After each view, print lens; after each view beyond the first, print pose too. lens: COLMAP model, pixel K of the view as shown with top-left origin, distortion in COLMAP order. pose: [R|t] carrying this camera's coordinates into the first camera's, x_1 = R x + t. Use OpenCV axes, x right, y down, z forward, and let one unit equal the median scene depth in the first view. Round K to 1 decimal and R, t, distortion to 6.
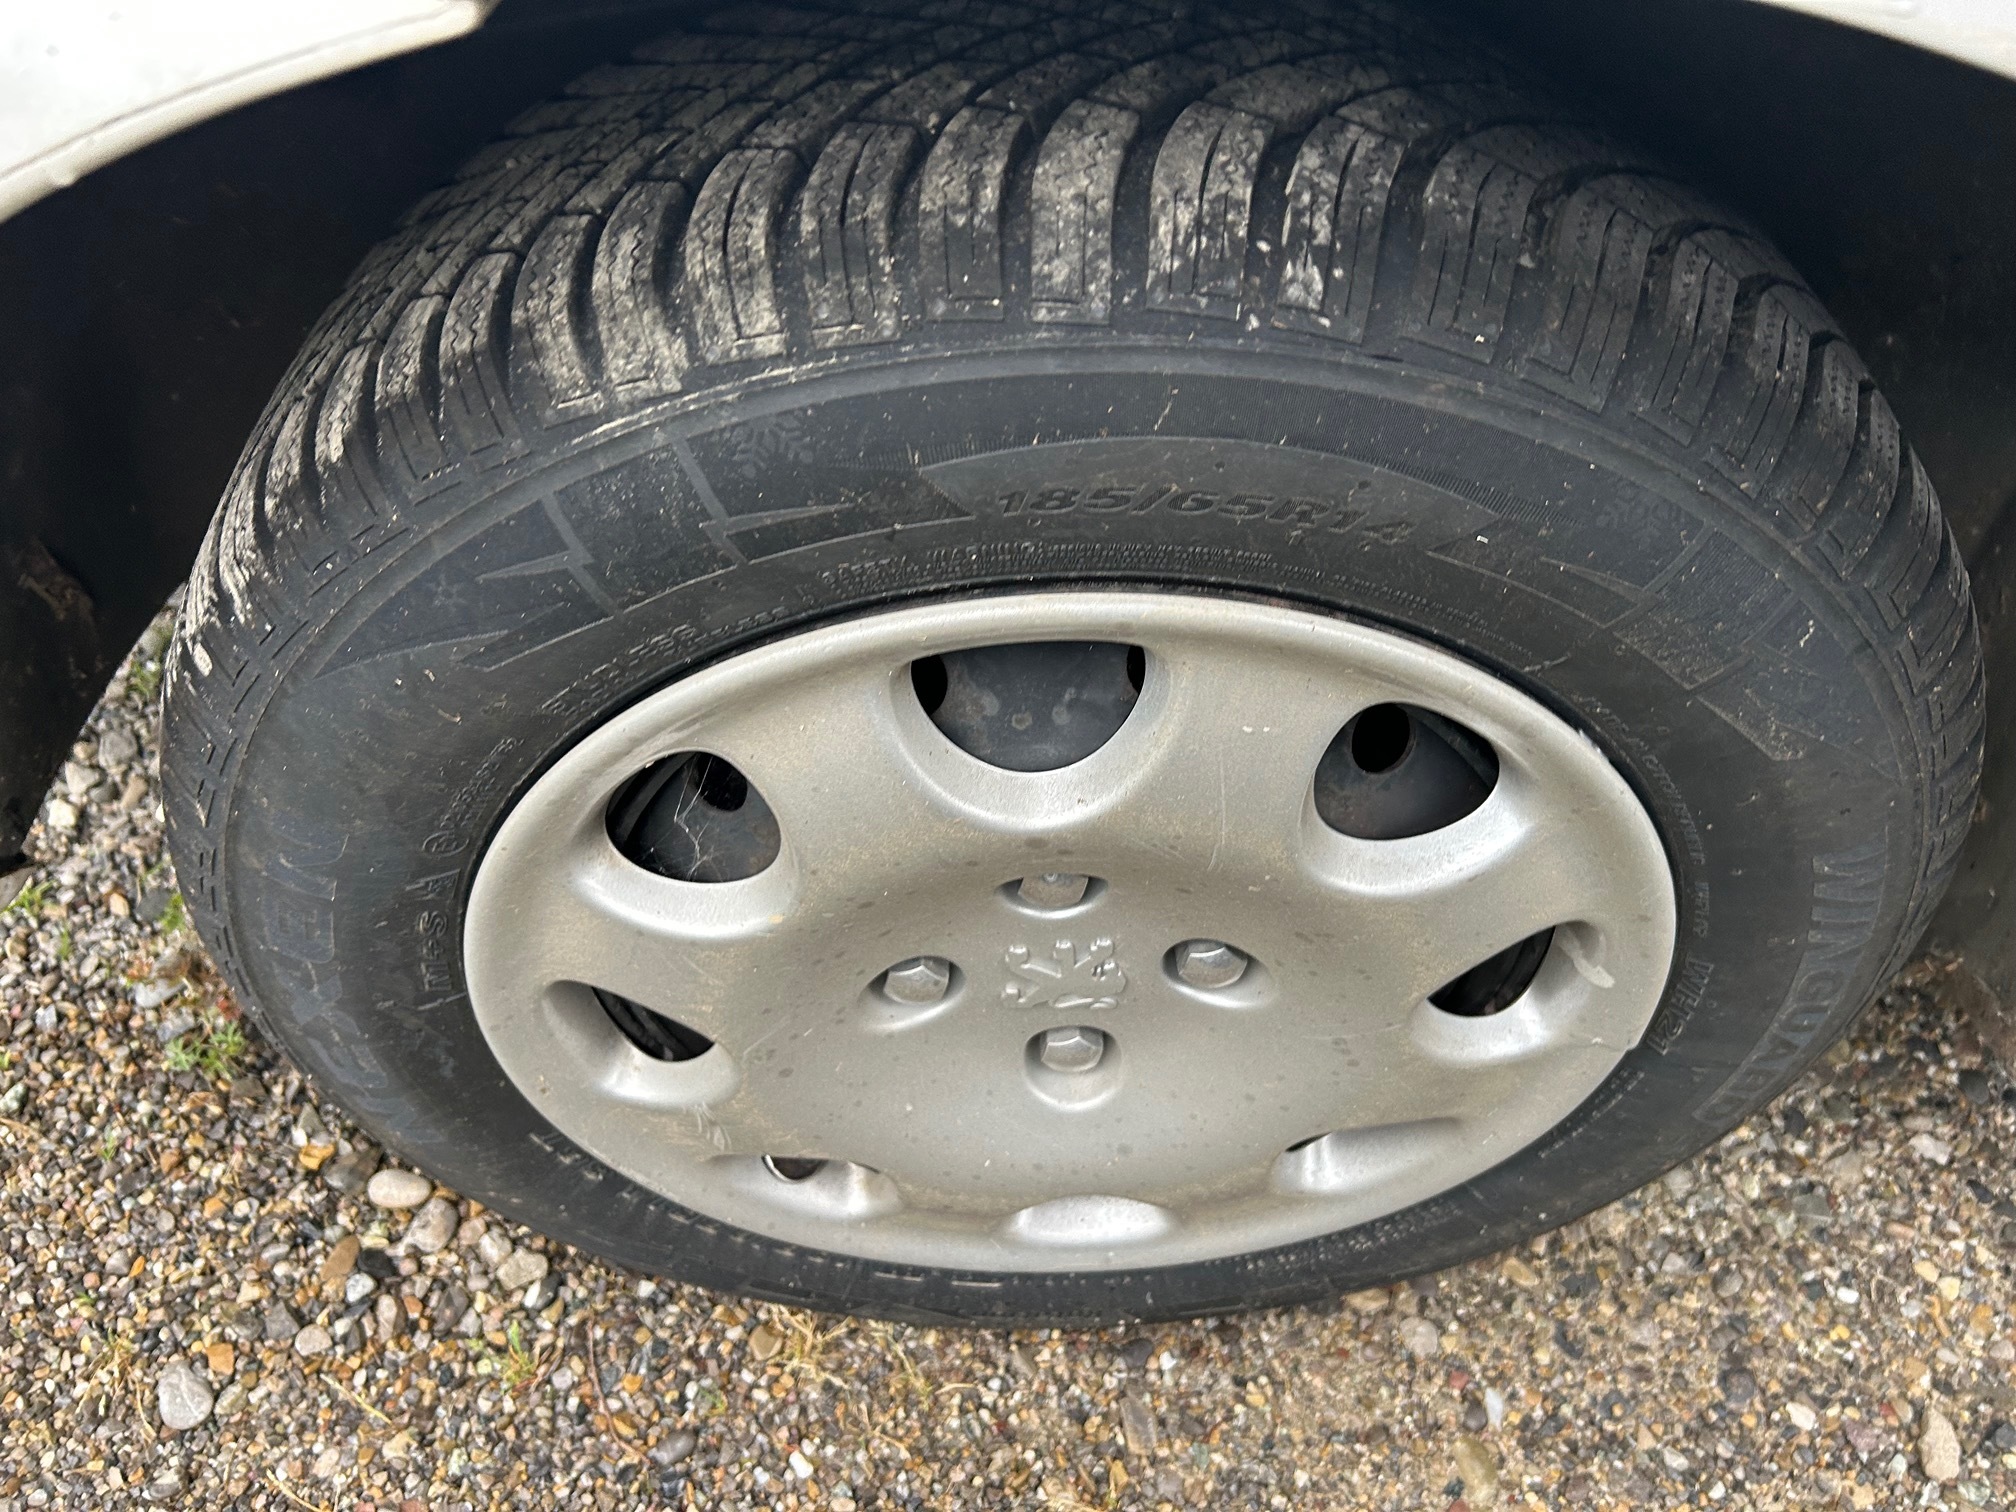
lens RADIAL K [[1542.8, 0, 992.4], [0, 1542.8, 746.9], [0, 0, 1]] dist [0.037422, -0.058020]
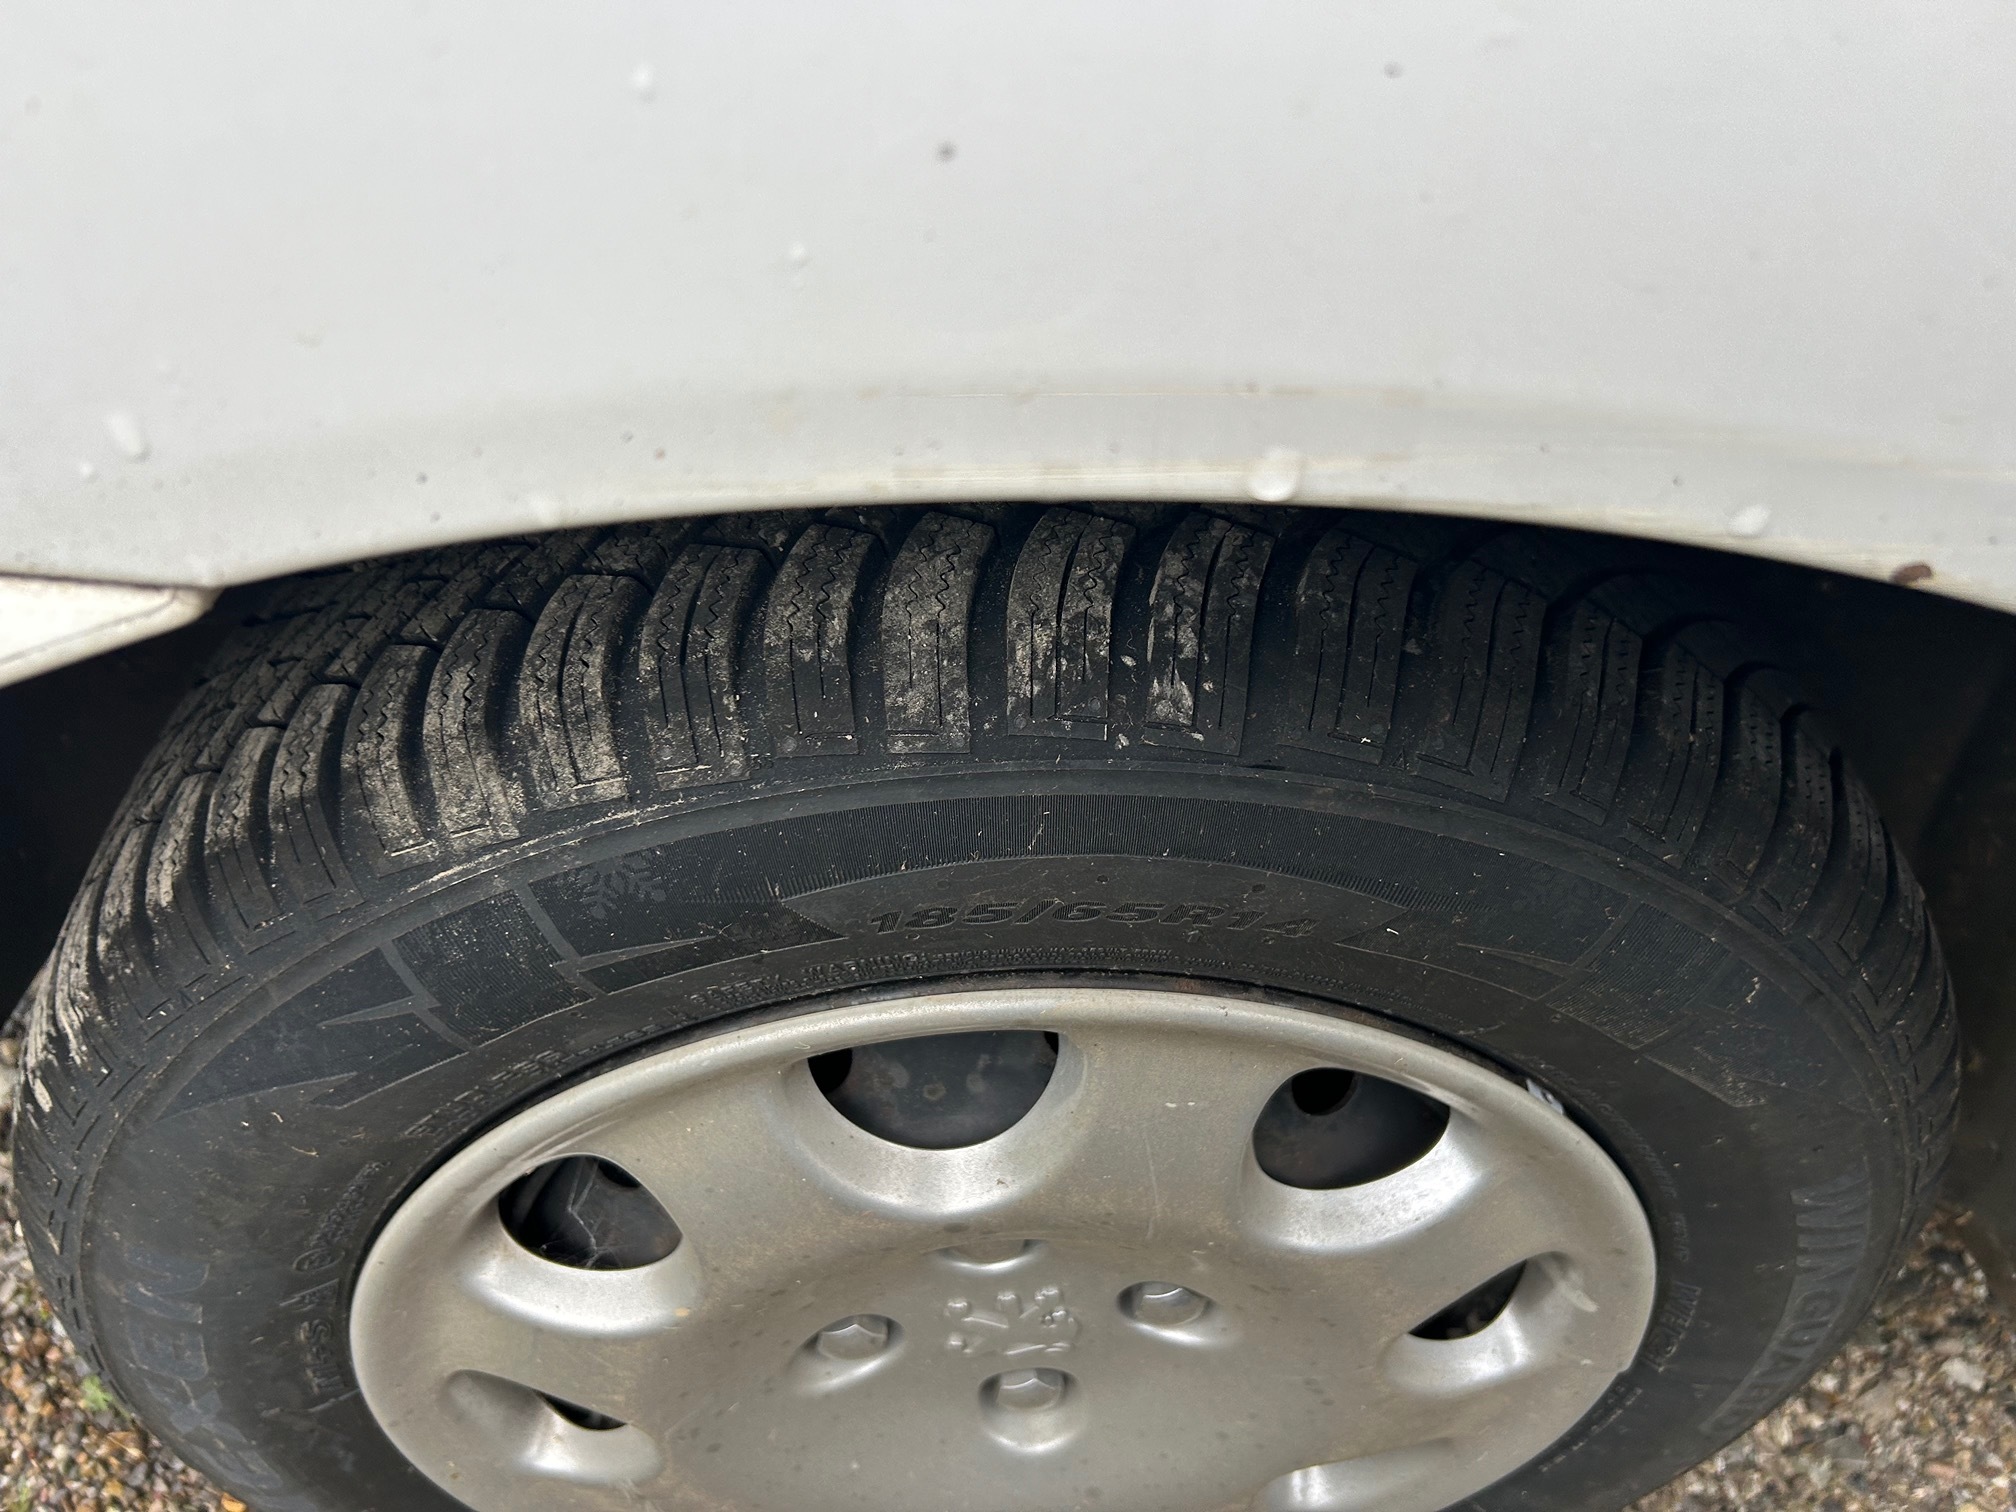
lens RADIAL K [[1542.8, 0, 1011.8], [0, 1542.8, 716.8], [0, 0, 1]] dist [0.037422, -0.058020]
pose [[0.998617, -0.052035, 0.007567, 0.076430], [0.052508, 0.994500, -0.090620, -0.167933], [-0.002810, 0.090892, 0.995857, 0.051630]]
